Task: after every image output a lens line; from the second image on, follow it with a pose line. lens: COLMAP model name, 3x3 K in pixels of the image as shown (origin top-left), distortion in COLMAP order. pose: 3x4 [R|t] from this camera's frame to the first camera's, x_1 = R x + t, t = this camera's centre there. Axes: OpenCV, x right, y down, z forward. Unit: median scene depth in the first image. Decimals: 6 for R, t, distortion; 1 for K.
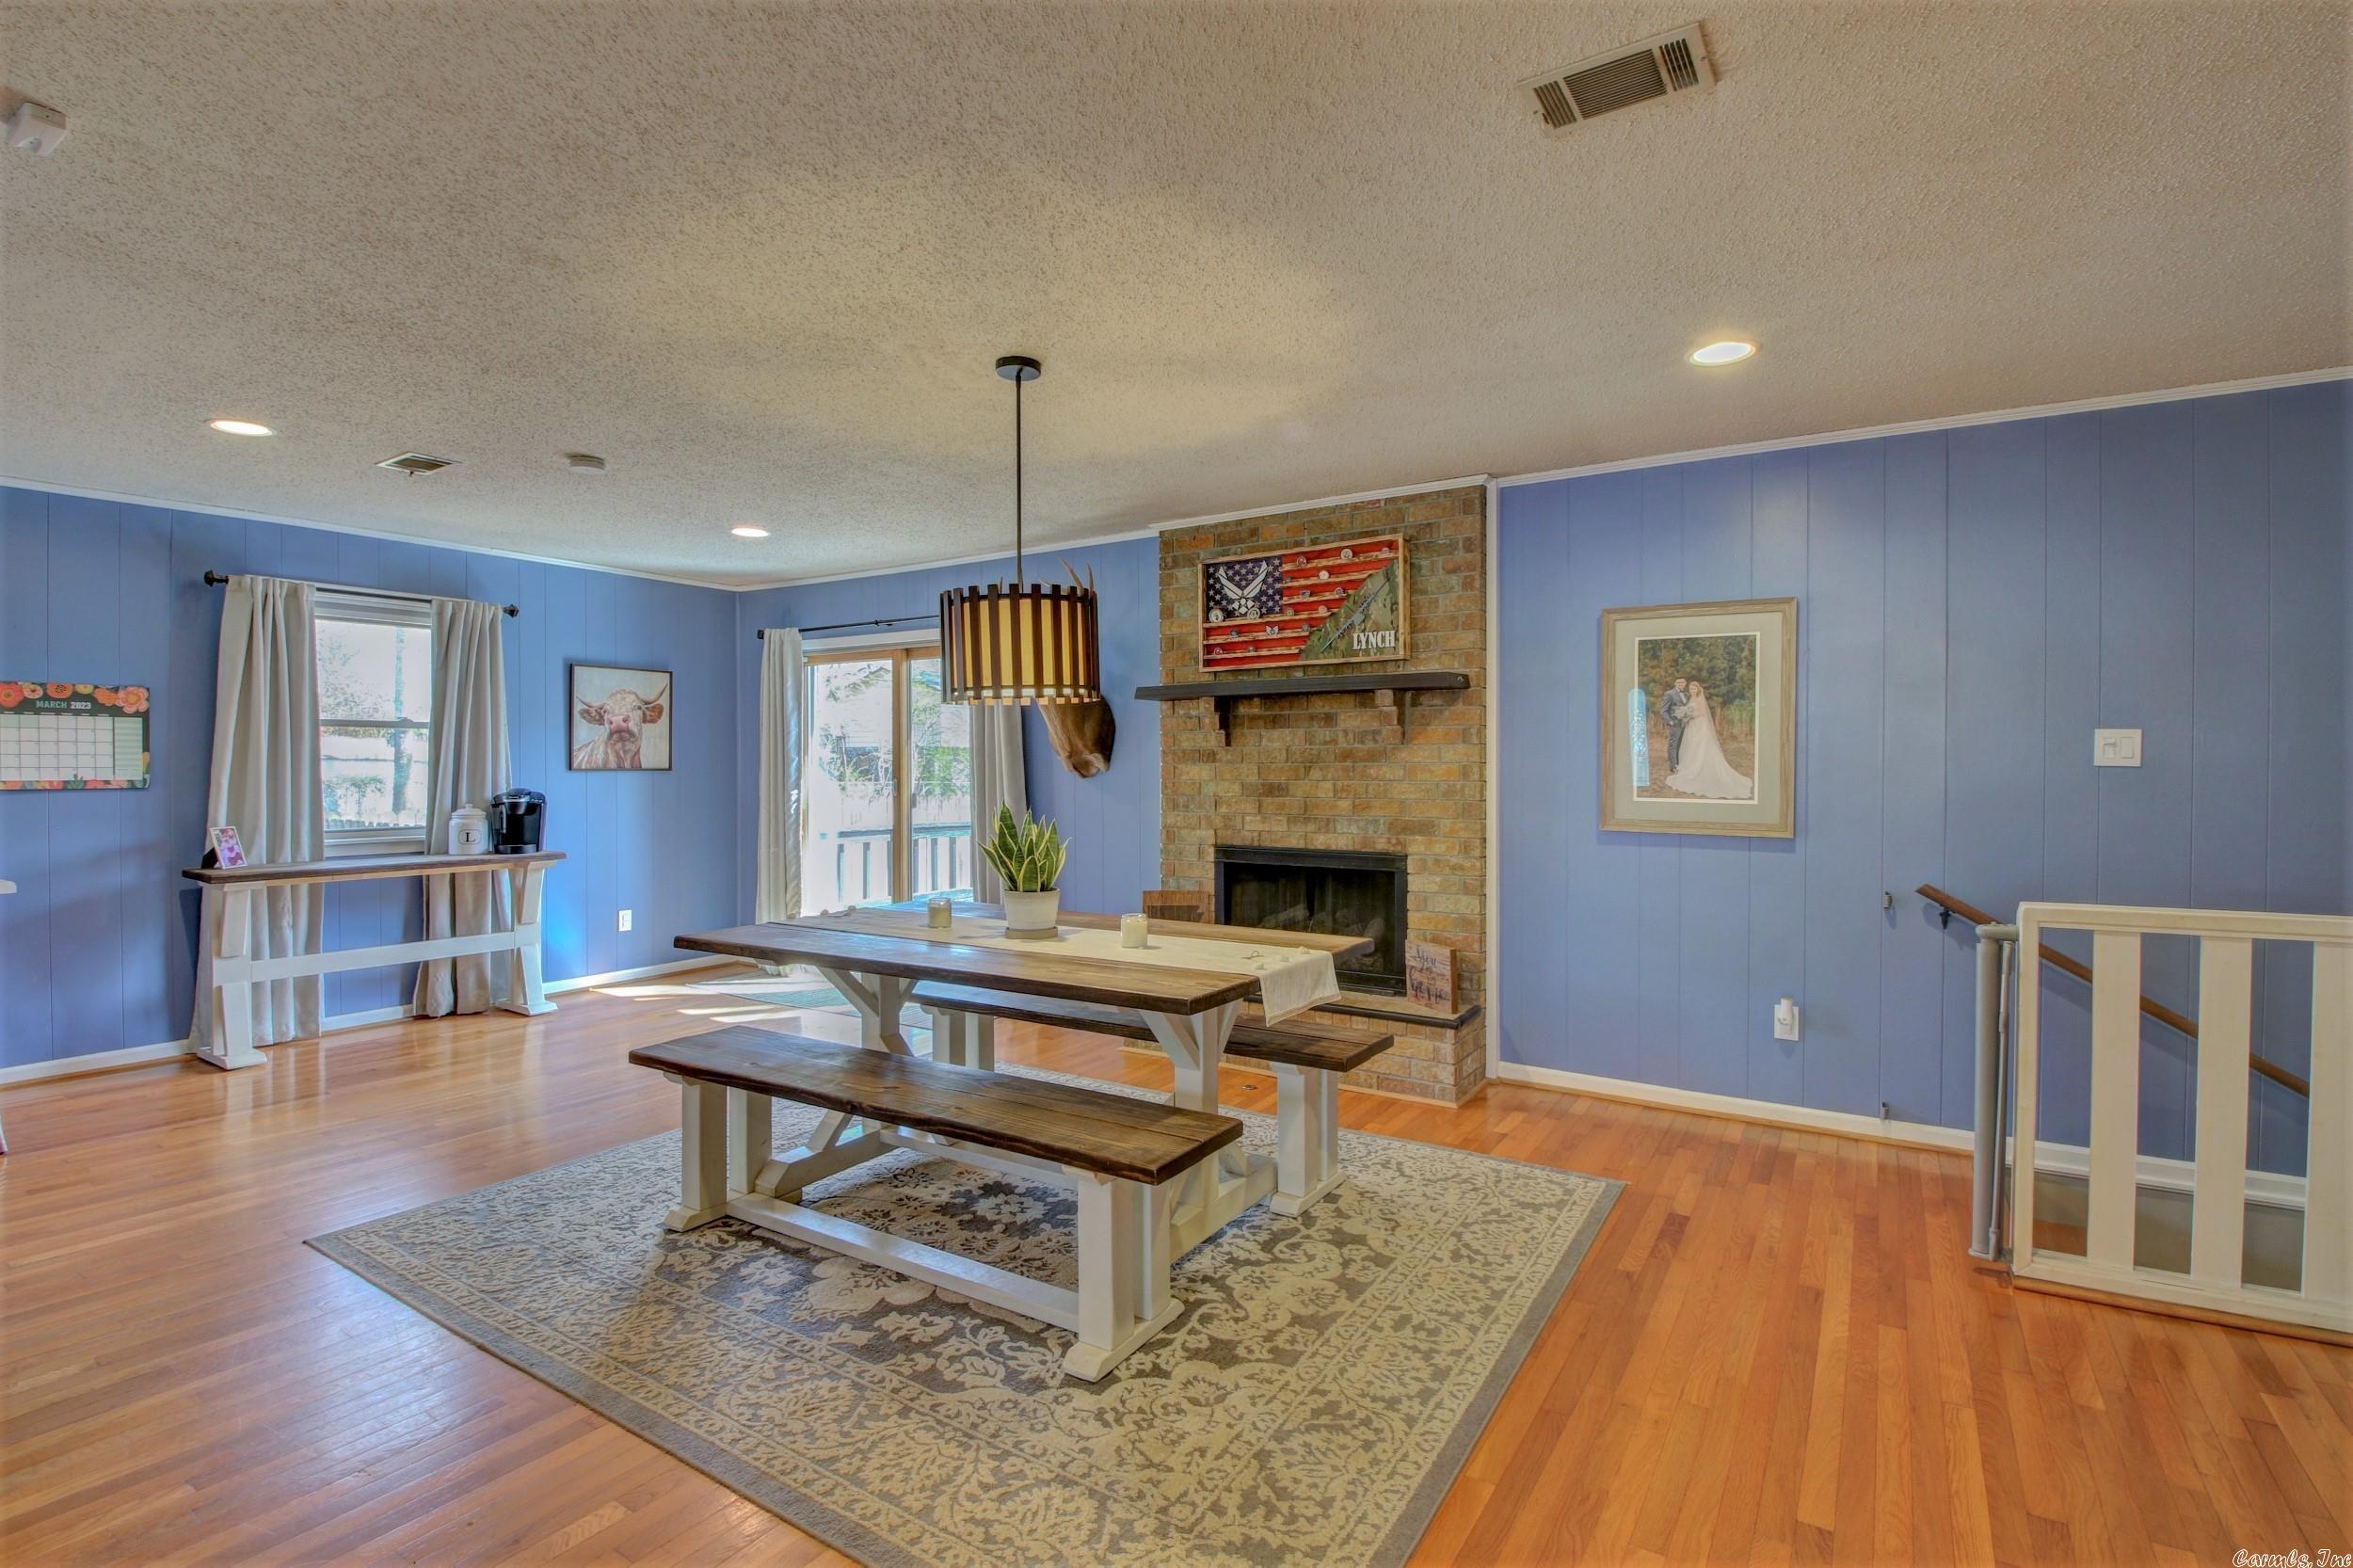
lens RADIAL K [[1098.4, 0, 1164.3], [0, 1098.4, 769.0], [0, 0, 1]] dist [0.000547, -0.015877]
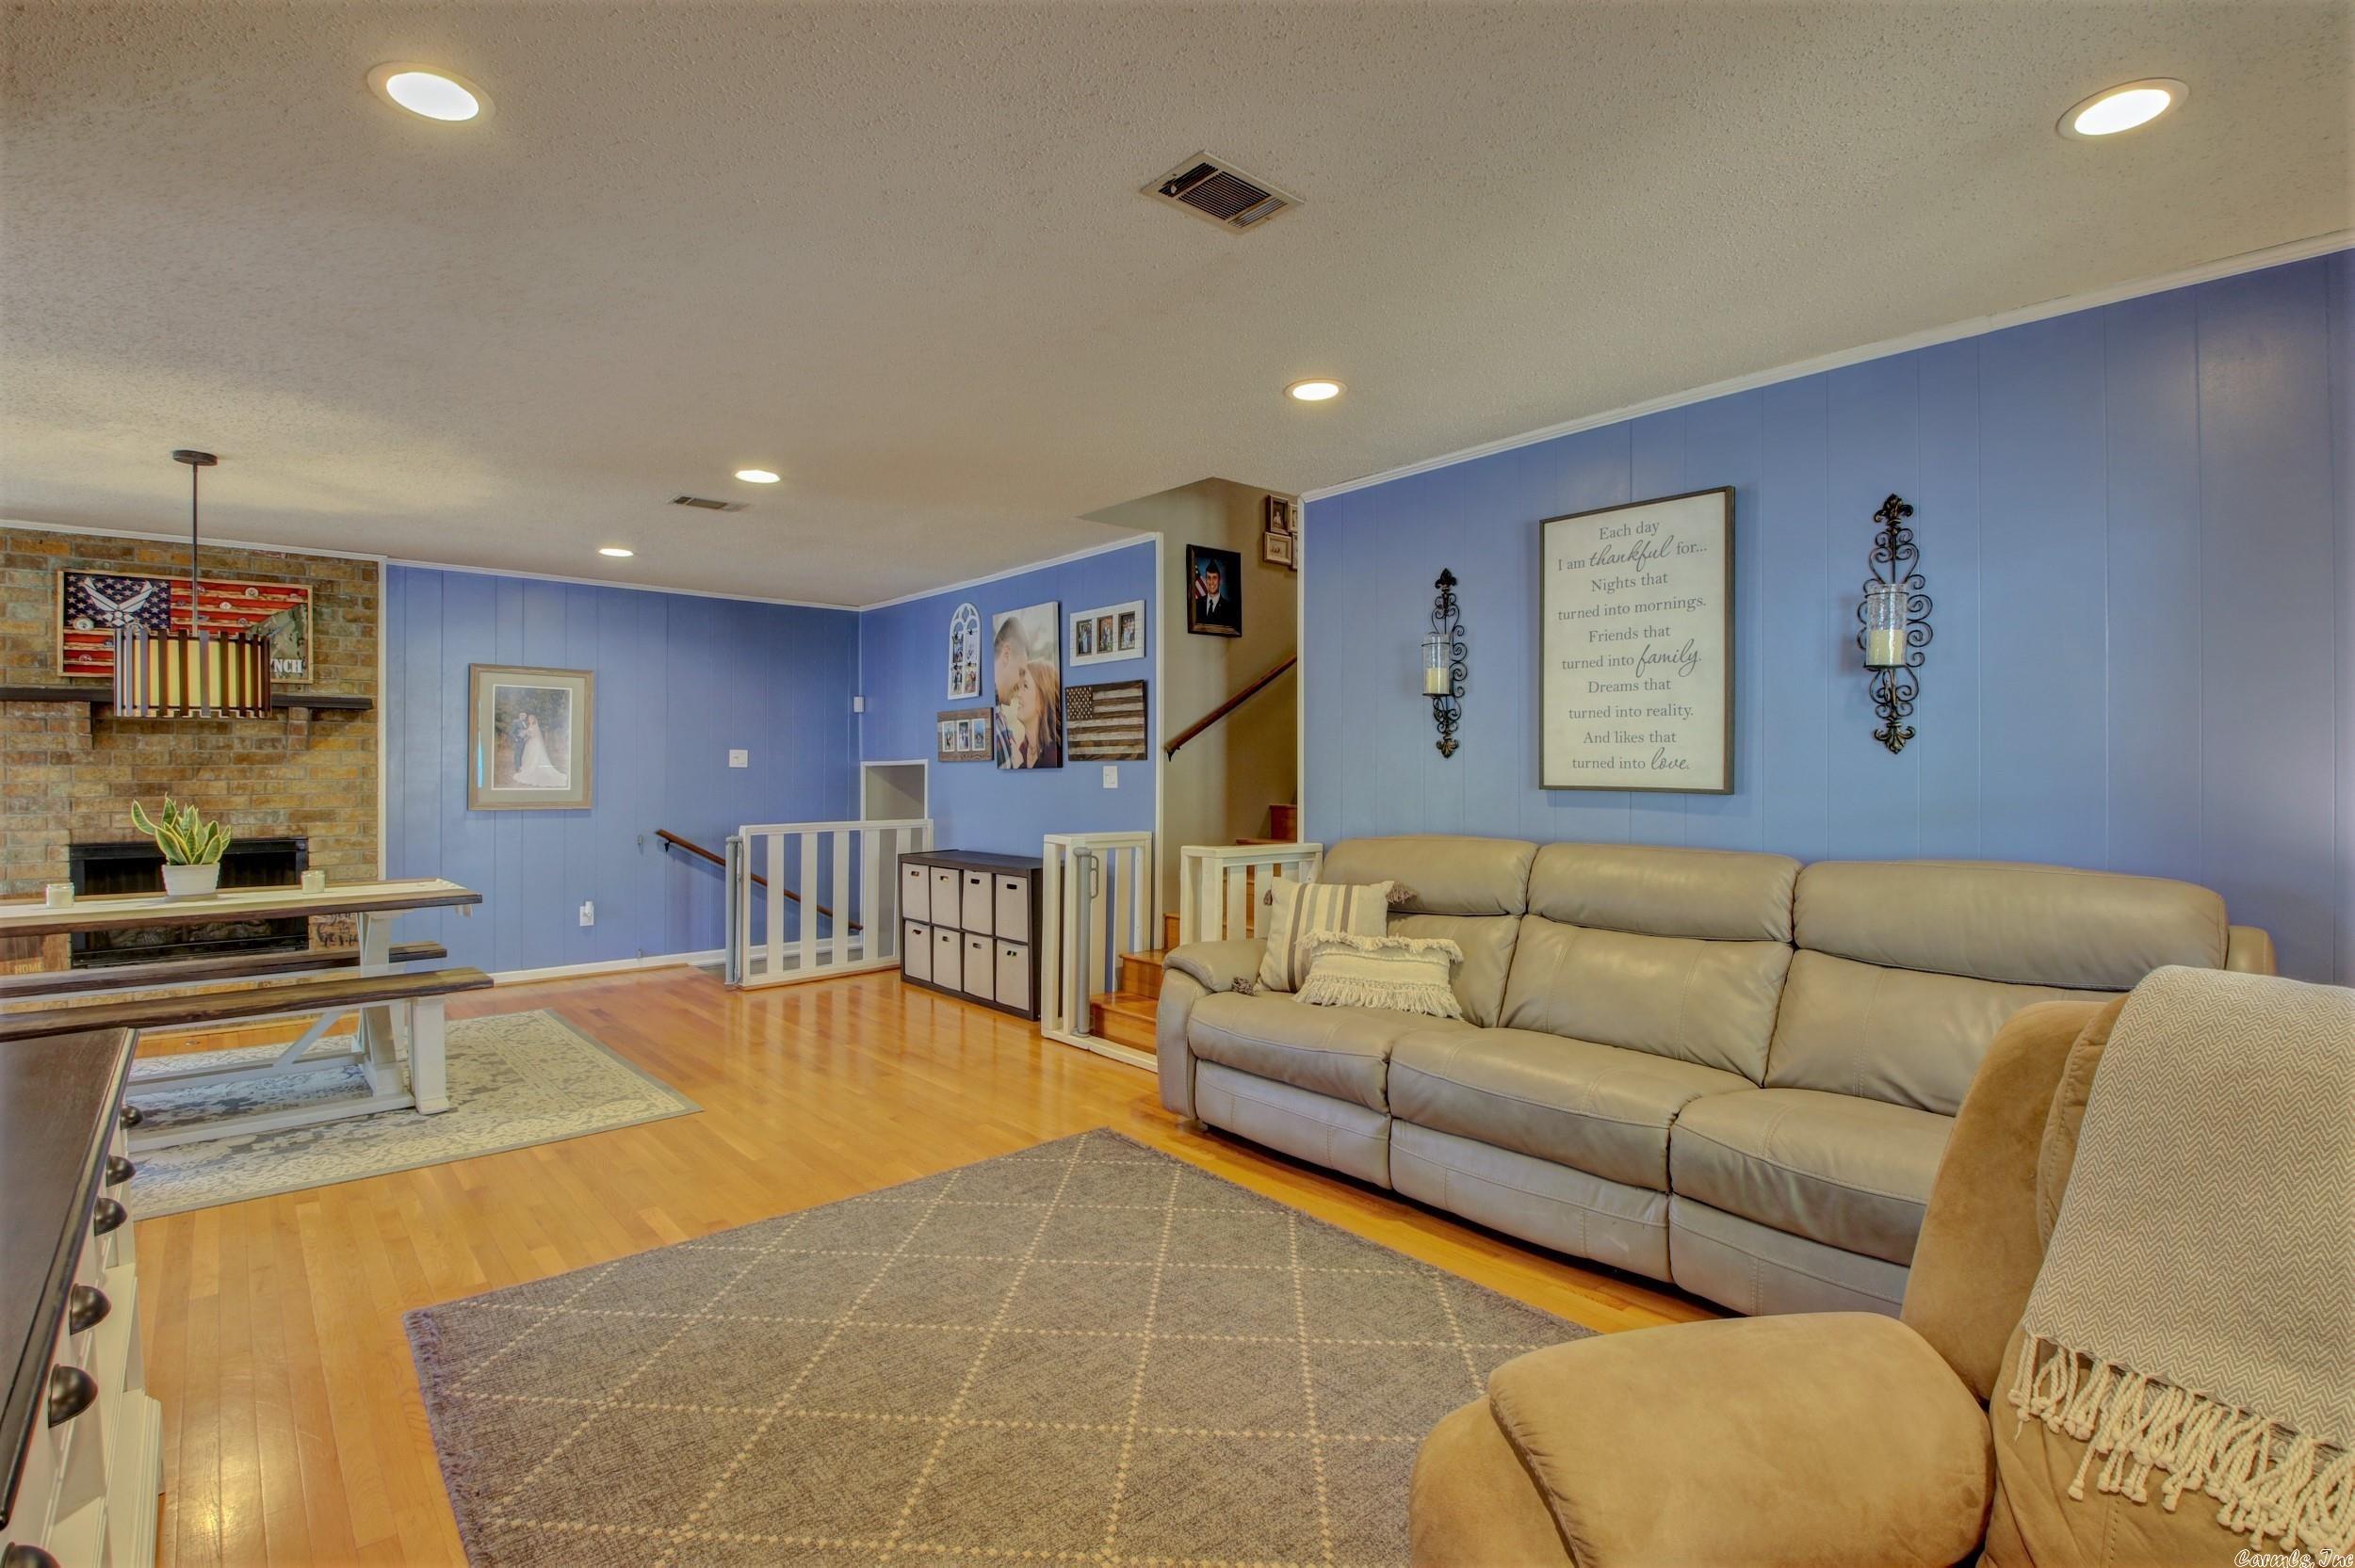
lens RADIAL K [[1099.3, 0, 1177.5], [0, 1099.3, 784.0], [0, 0, 1]] dist [-0.055313, 0.000103]
pose [[0.263910, -0.009288, 0.964503, -0.651916], [0.007109, 0.999945, 0.007684, 0.013274], [-0.964521, 0.004829, 0.263961, -0.273167]]
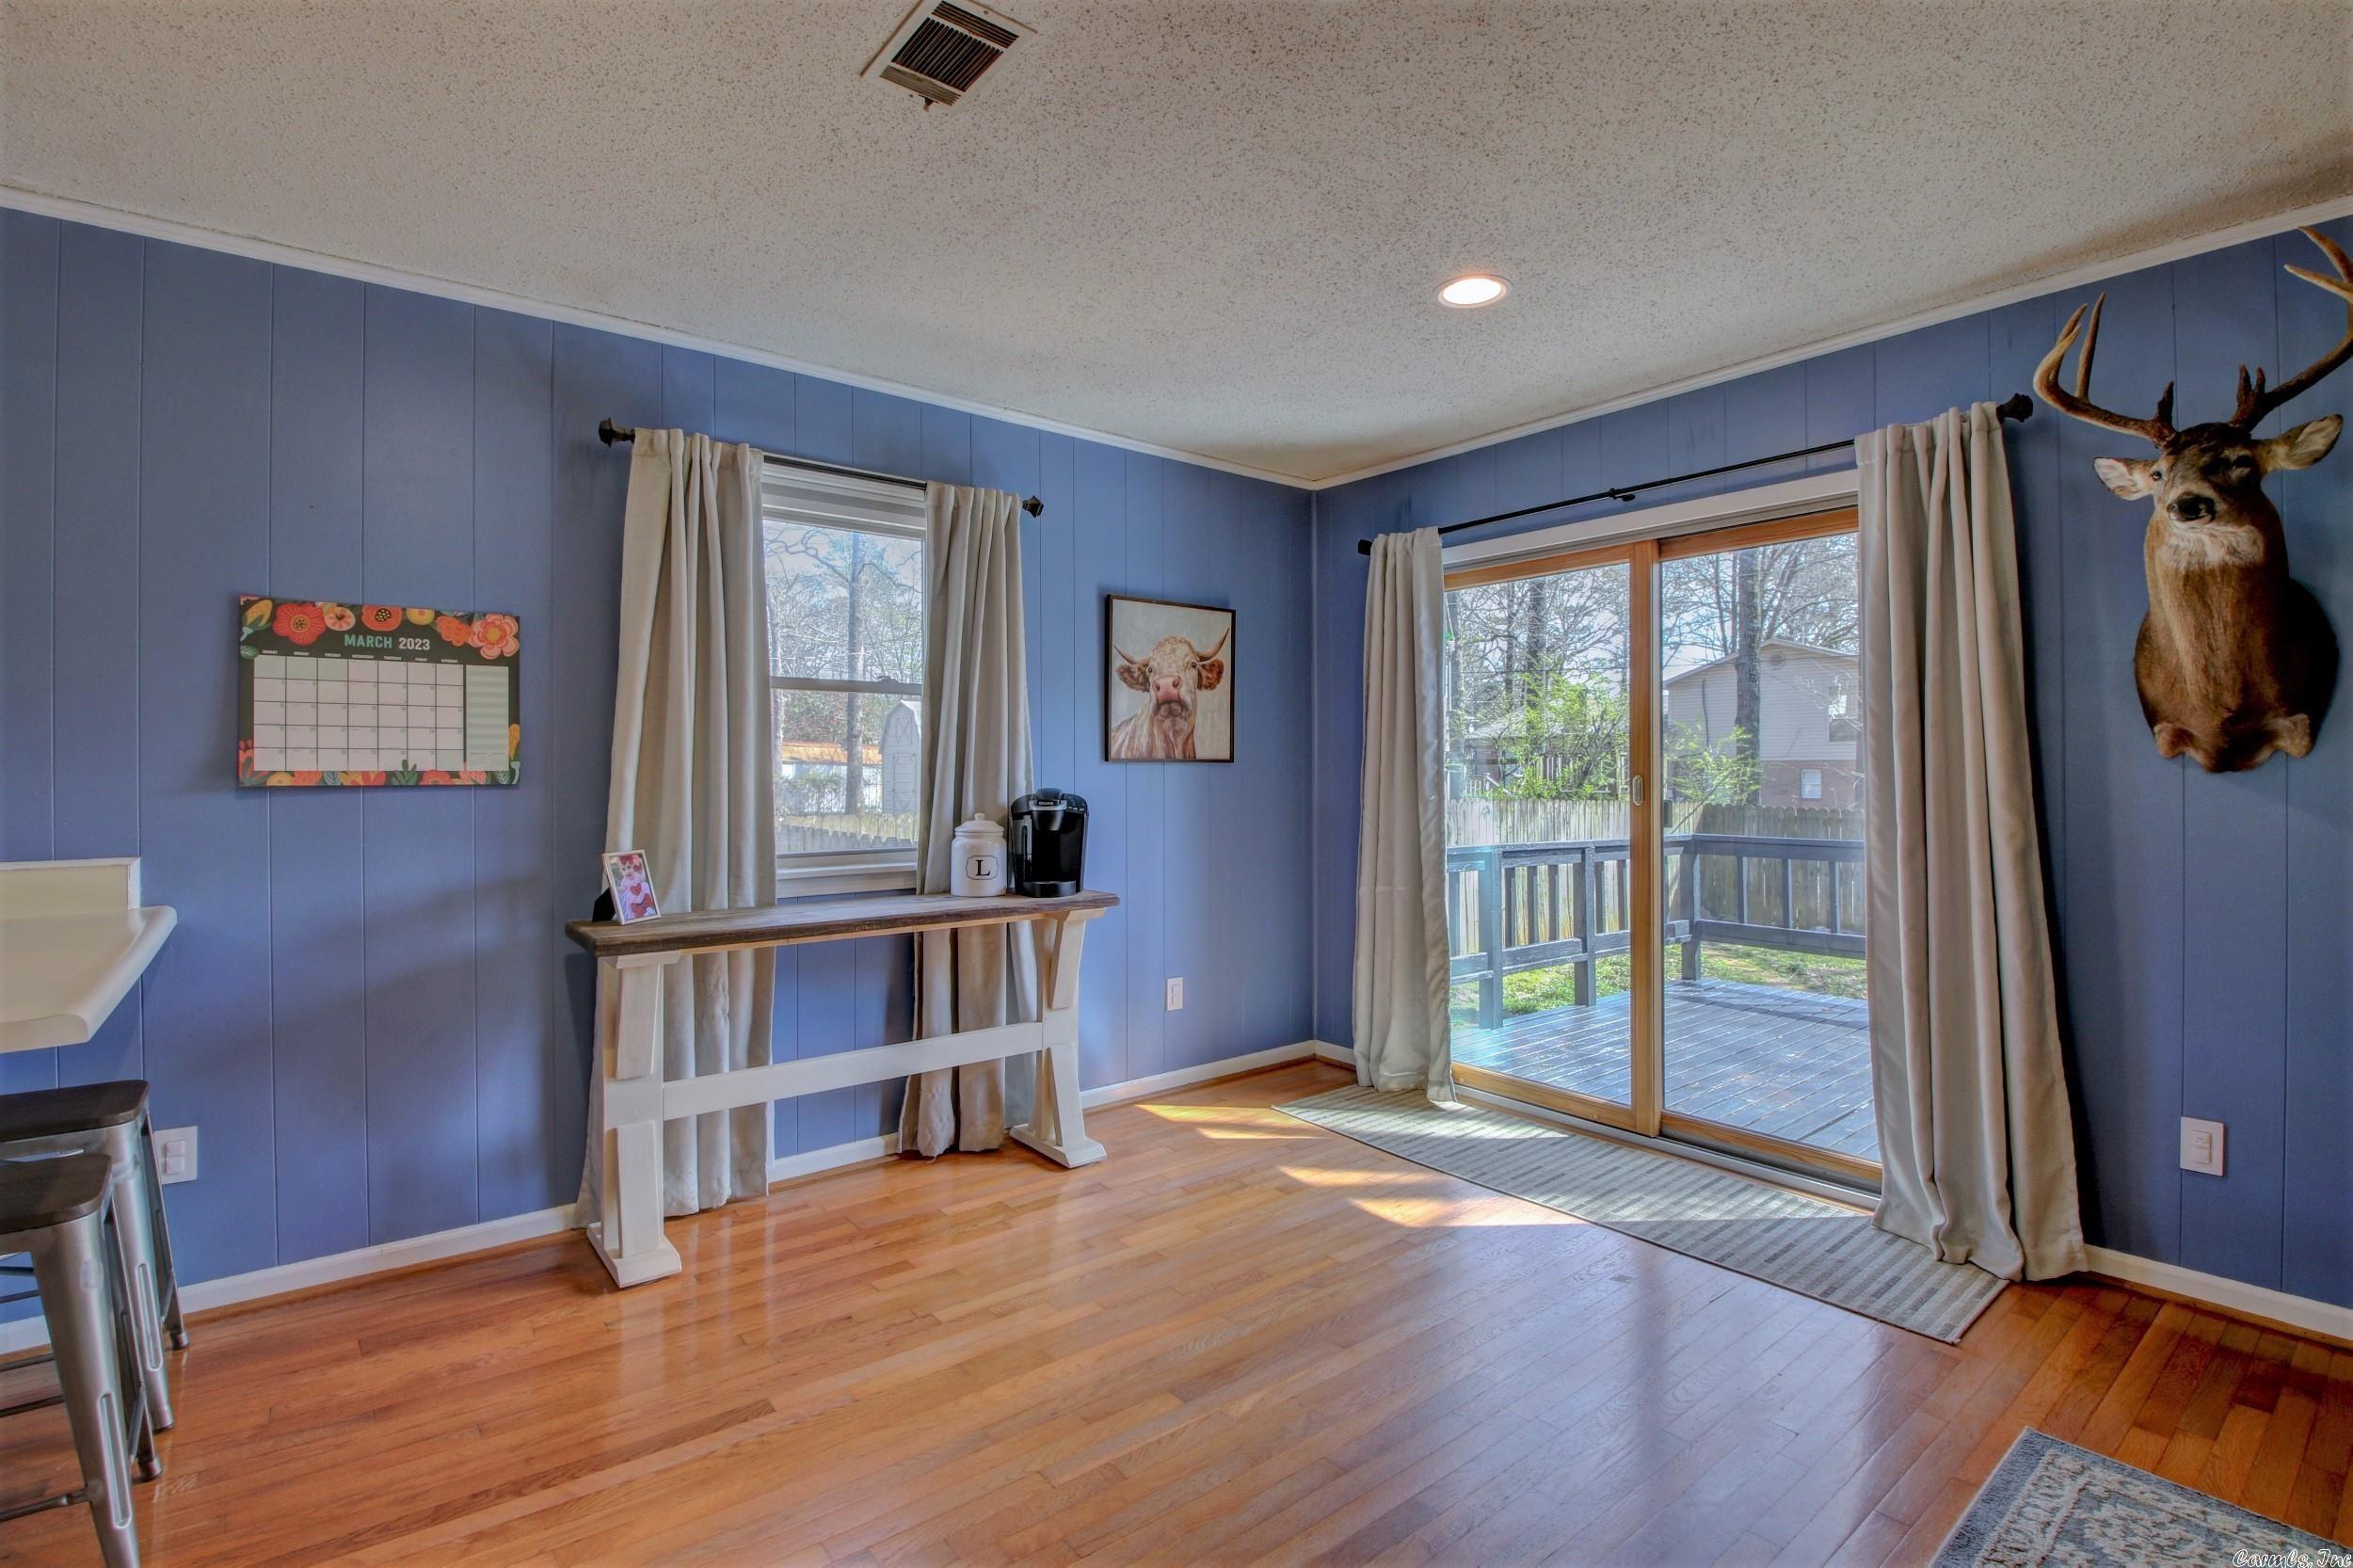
lens RADIAL K [[1090.4, 0, 1174.5], [0, 1090.4, 772.3], [0, 0, 1]] dist [0.025703, -0.030622]
pose [[0.950449, 0.001152, -0.310878, -0.393081], [-0.001146, 0.999999, 0.000202, 0.009875], [0.310878, 0.000164, 0.950450, 0.522466]]
